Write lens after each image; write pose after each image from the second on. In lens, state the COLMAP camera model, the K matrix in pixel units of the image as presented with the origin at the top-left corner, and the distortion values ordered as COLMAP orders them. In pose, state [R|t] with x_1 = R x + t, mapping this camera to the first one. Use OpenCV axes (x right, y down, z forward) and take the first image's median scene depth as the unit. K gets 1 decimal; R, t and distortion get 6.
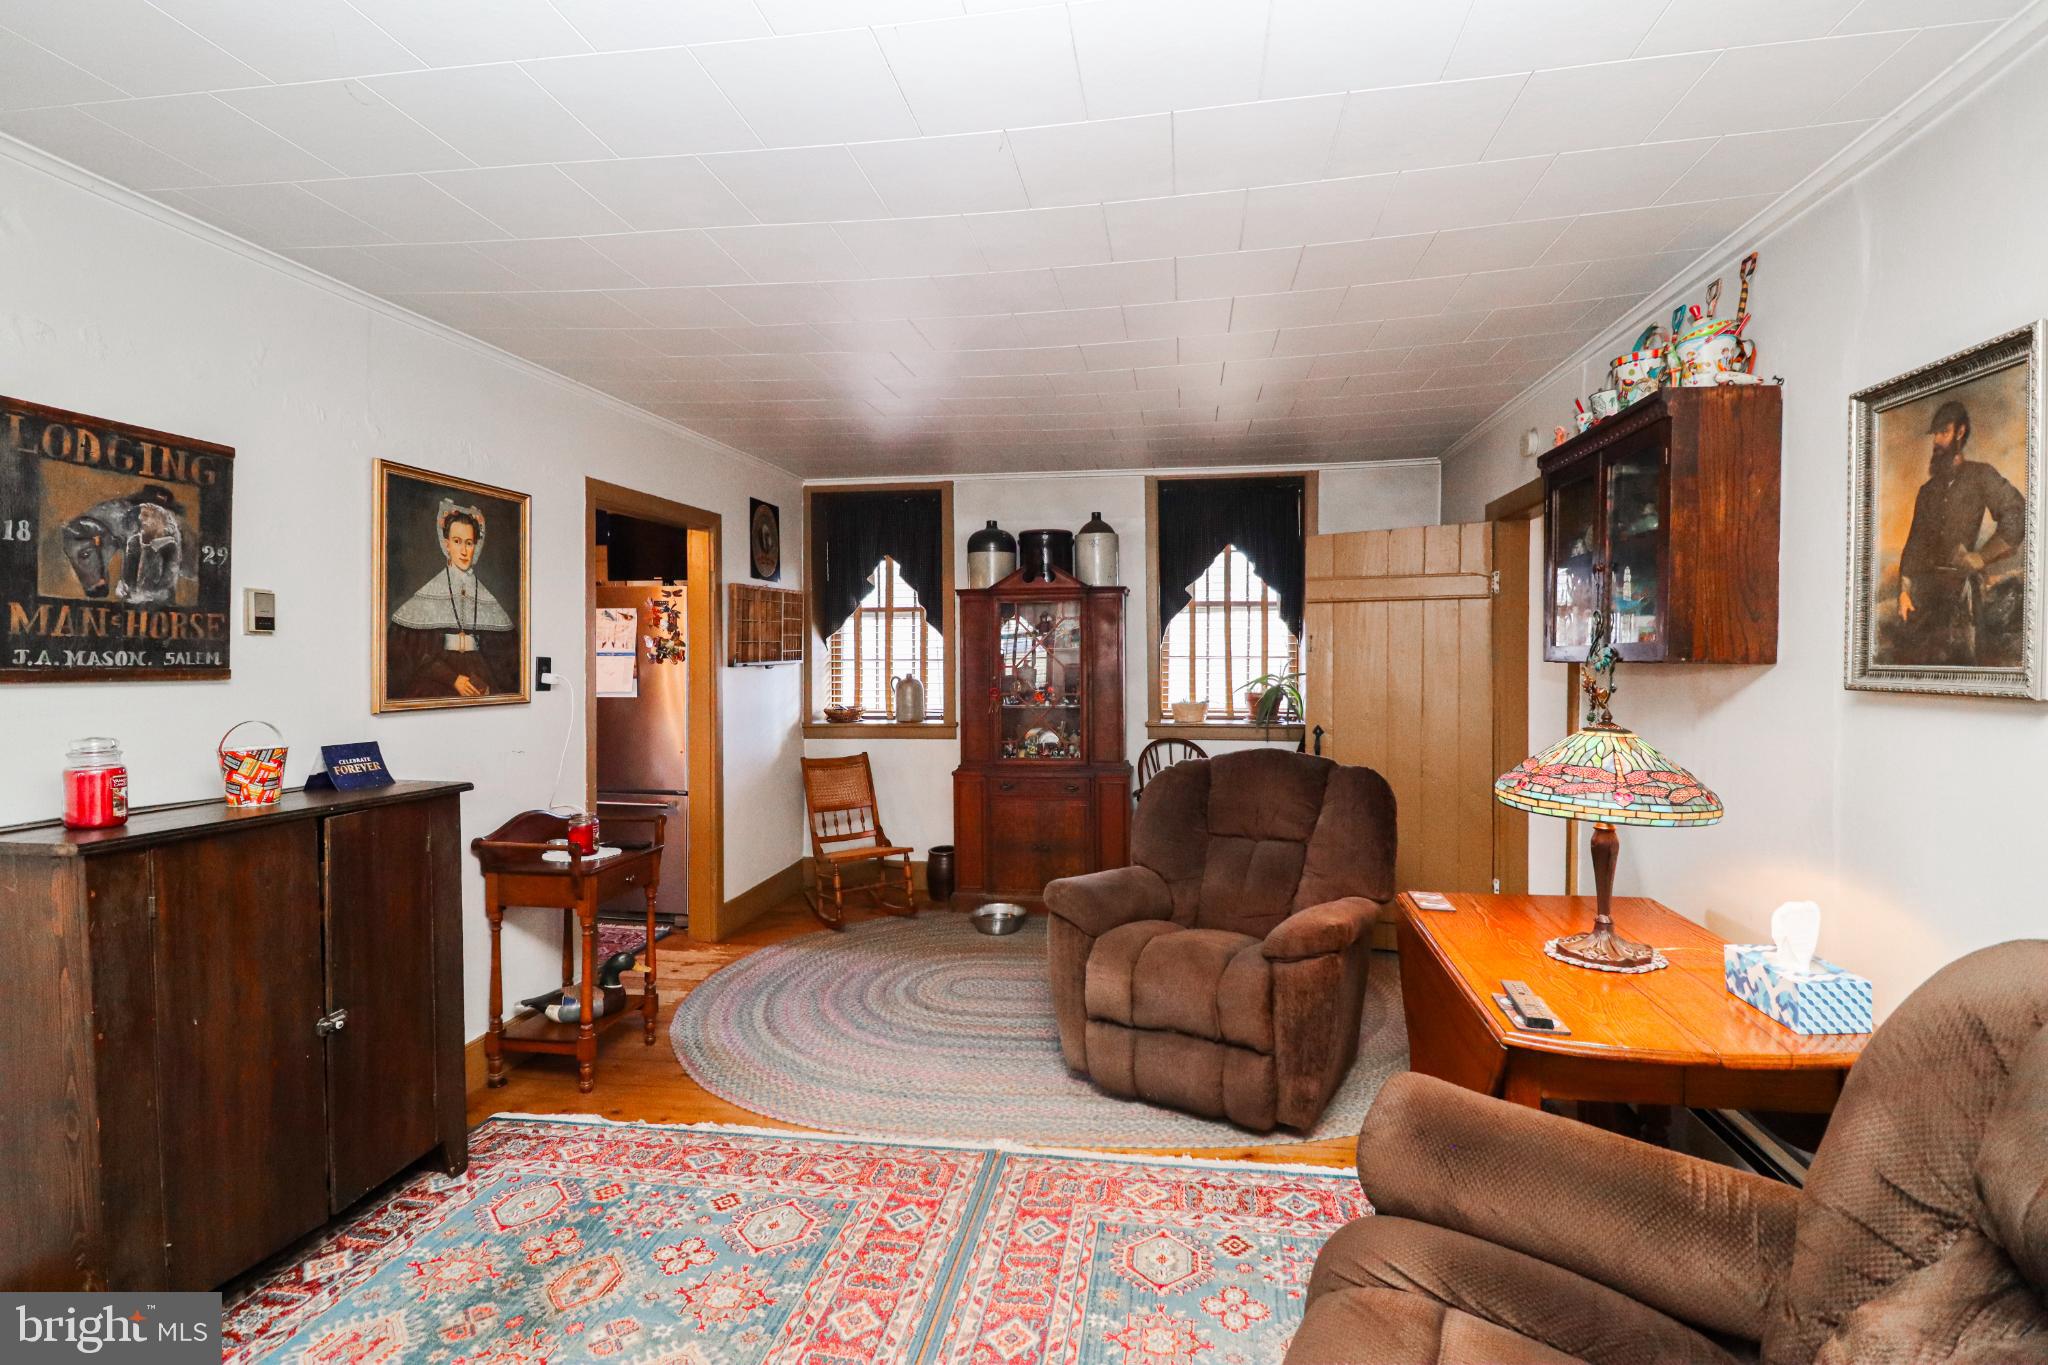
lens RADIAL K [[942.6, 0, 1032.8], [0, 942.6, 672.4], [0, 0, 1]] dist [-0.006305, -0.008708]
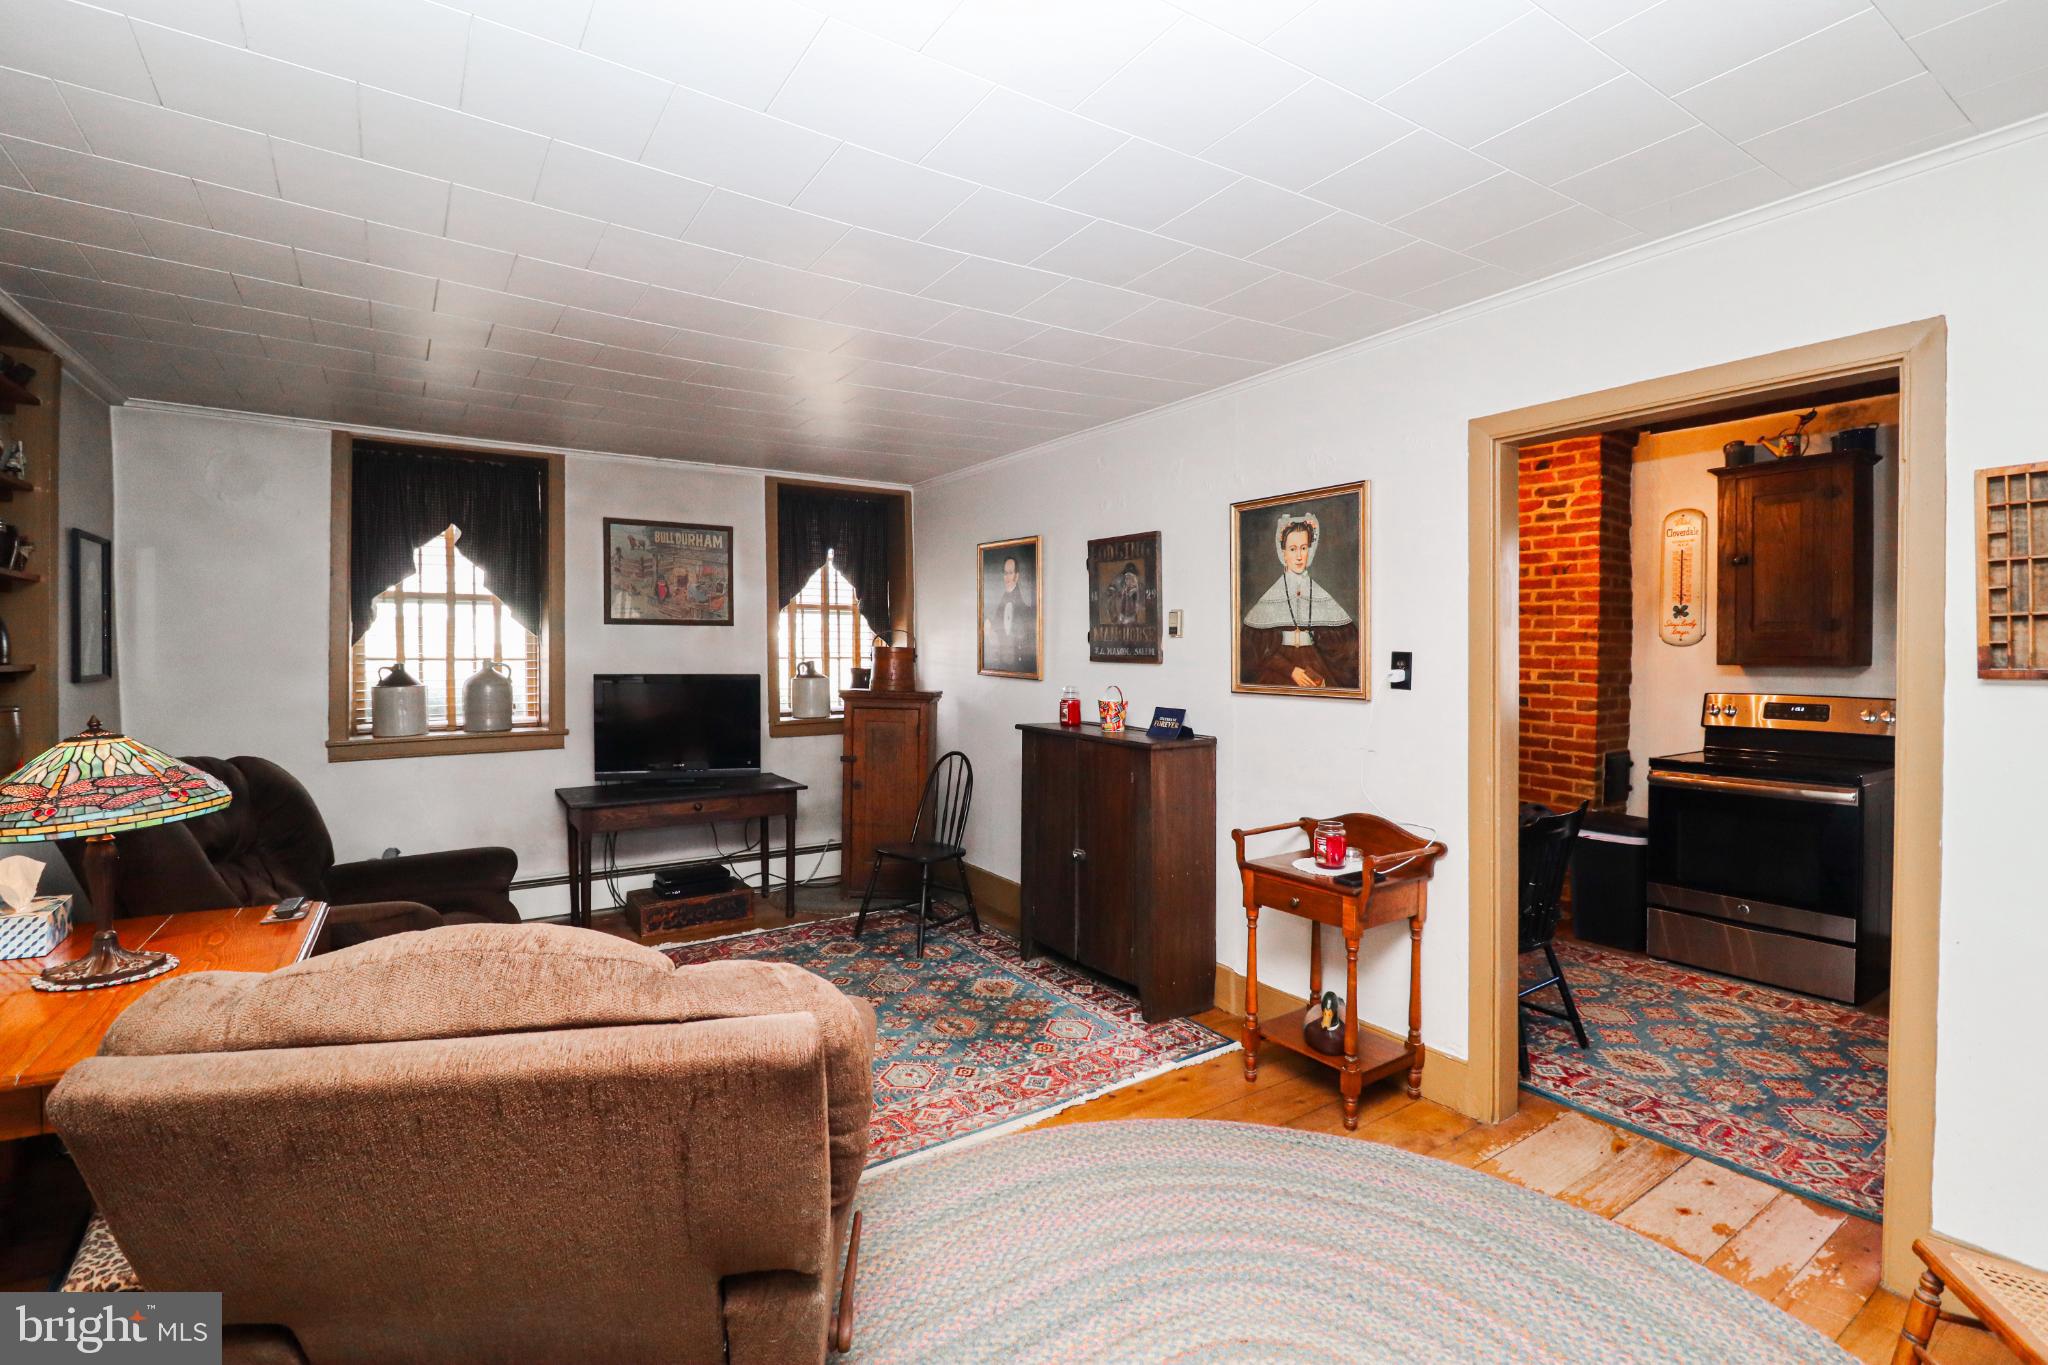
lens RADIAL K [[942.6, 0, 1038.6], [0, 942.6, 668.5], [0, 0, 1]] dist [-0.006305, -0.008708]
pose [[-0.723983, 0.017542, -0.689595, 0.412737], [-0.008484, 0.999375, 0.034330, -0.033501], [0.689765, 0.030704, -0.723382, 1.684664]]
